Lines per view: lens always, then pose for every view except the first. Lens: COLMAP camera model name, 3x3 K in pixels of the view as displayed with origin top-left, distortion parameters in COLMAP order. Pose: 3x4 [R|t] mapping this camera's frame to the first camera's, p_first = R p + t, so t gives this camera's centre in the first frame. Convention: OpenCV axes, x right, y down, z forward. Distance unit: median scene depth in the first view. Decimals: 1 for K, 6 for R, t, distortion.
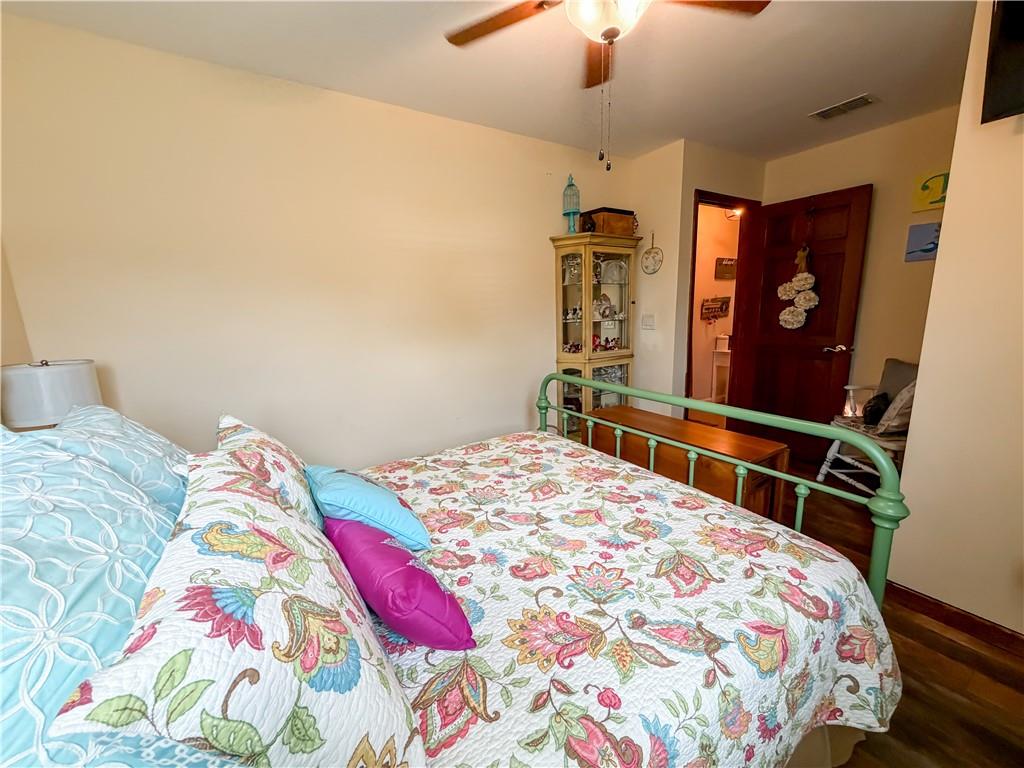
lens RADIAL K [[408.9, 0, 510.6], [0, 408.9, 385.2], [0, 0, 1]] dist [0.000416, 0.000287]
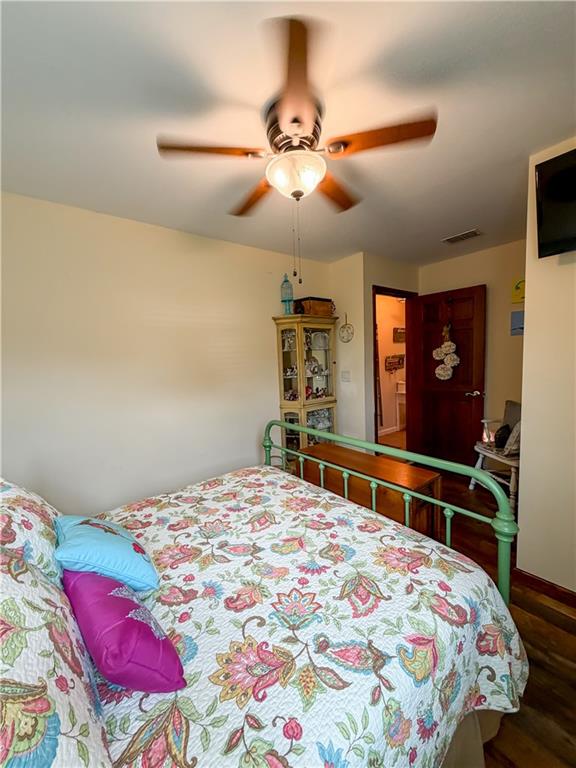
lens RADIAL K [[306.7, 0, 288.0], [0, 306.7, 382.4], [0, 0, 1]] dist [0.000416, 0.000287]
pose [[0.994021, -0.016609, 0.107917, 0.091667], [0.028002, 0.994085, -0.104932, -0.092924], [-0.105536, 0.107326, 0.988607, 0.002457]]
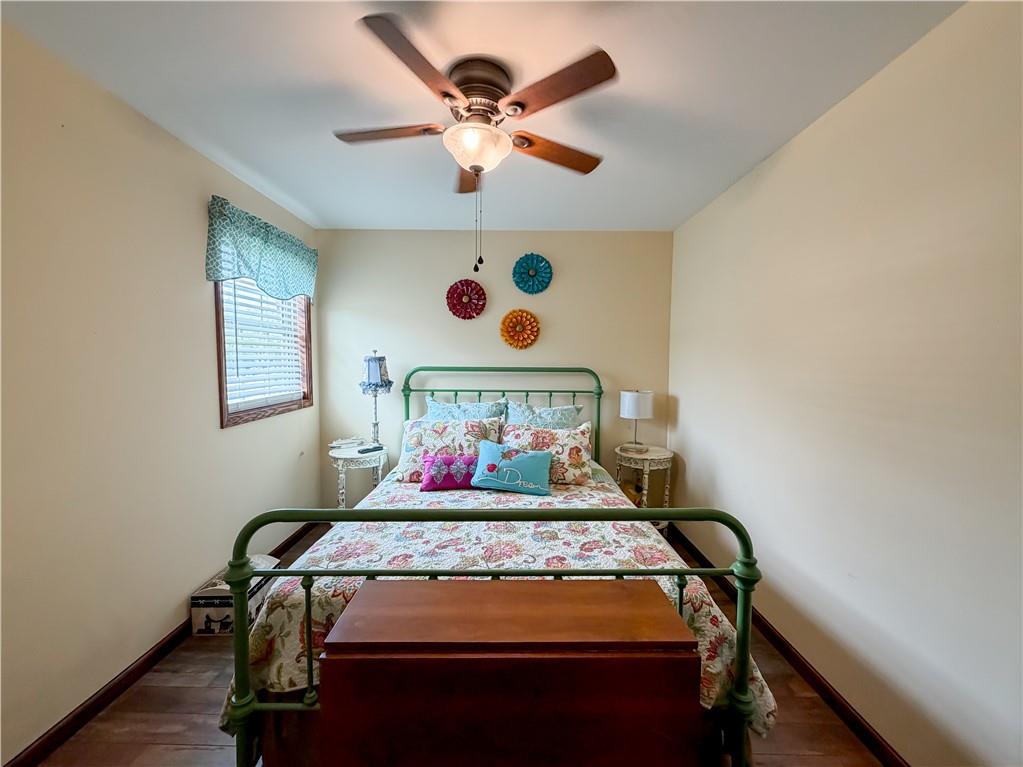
lens RADIAL K [[408.5, 0, 510.1], [0, 408.5, 384.7], [0, 0, 1]] dist [0.000416, 0.000287]
pose [[-0.522621, 0.075506, -0.849215, 1.433208], [-0.151458, 0.972004, 0.179633, -0.508696], [0.839004, 0.222500, -0.496554, 2.042597]]
